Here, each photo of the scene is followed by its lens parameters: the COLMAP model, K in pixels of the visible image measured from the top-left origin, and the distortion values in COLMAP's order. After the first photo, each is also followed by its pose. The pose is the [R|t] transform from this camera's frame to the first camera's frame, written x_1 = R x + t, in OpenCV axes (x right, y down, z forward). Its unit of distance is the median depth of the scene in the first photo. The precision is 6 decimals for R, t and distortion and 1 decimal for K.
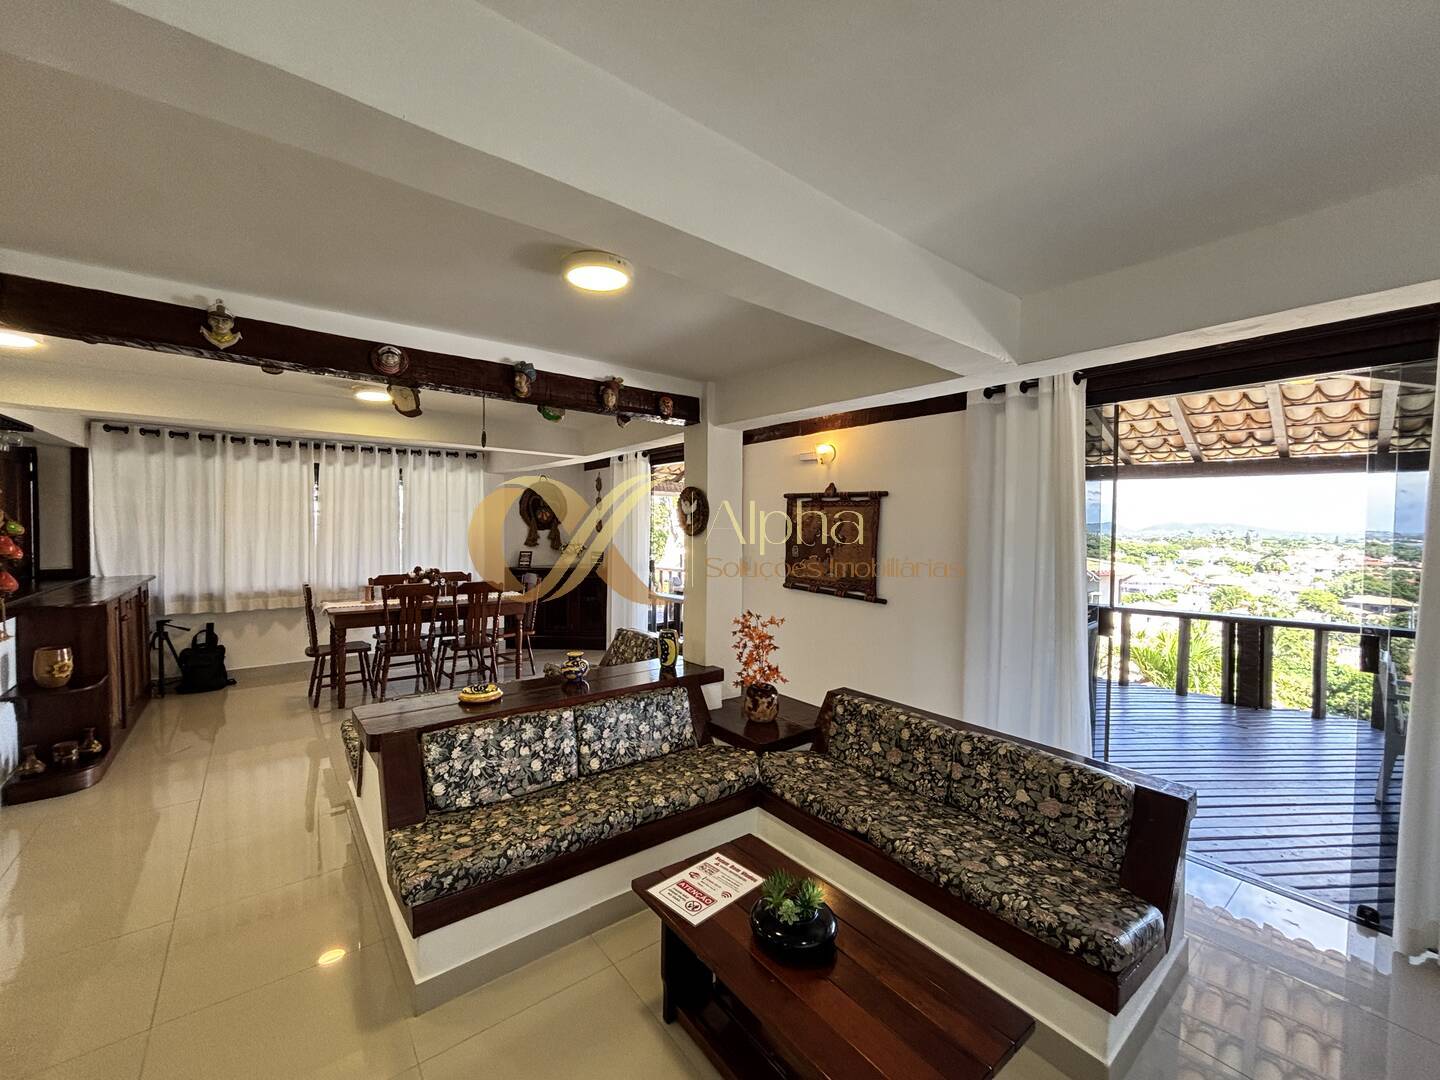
lens RADIAL K [[574.3, 0, 720.0], [0, 574.3, 540.0], [0, 0, 1]] dist [0.000599, -0.000346]
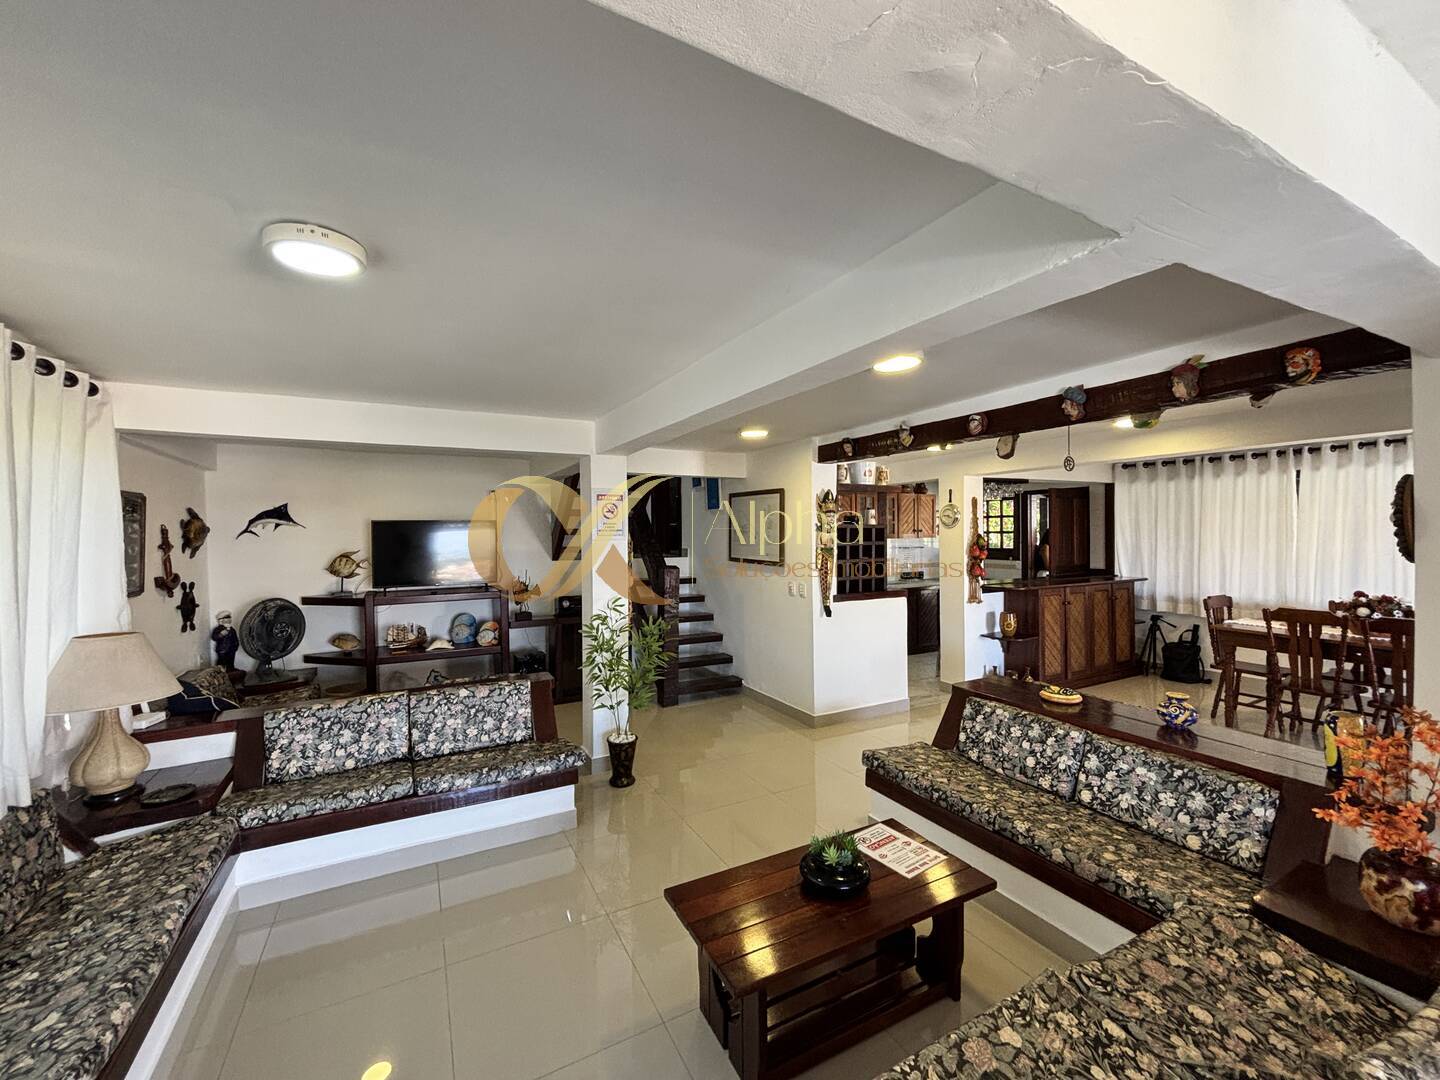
lens RADIAL K [[574.3, 0, 720.0], [0, 574.3, 540.0], [0, 0, 1]] dist [0.000599, -0.000346]
pose [[-0.166960, 0.002970, -0.985959, 0.763099], [-0.018081, 0.999818, 0.006073, -0.024227], [0.985798, 0.018841, -0.166876, 0.524845]]
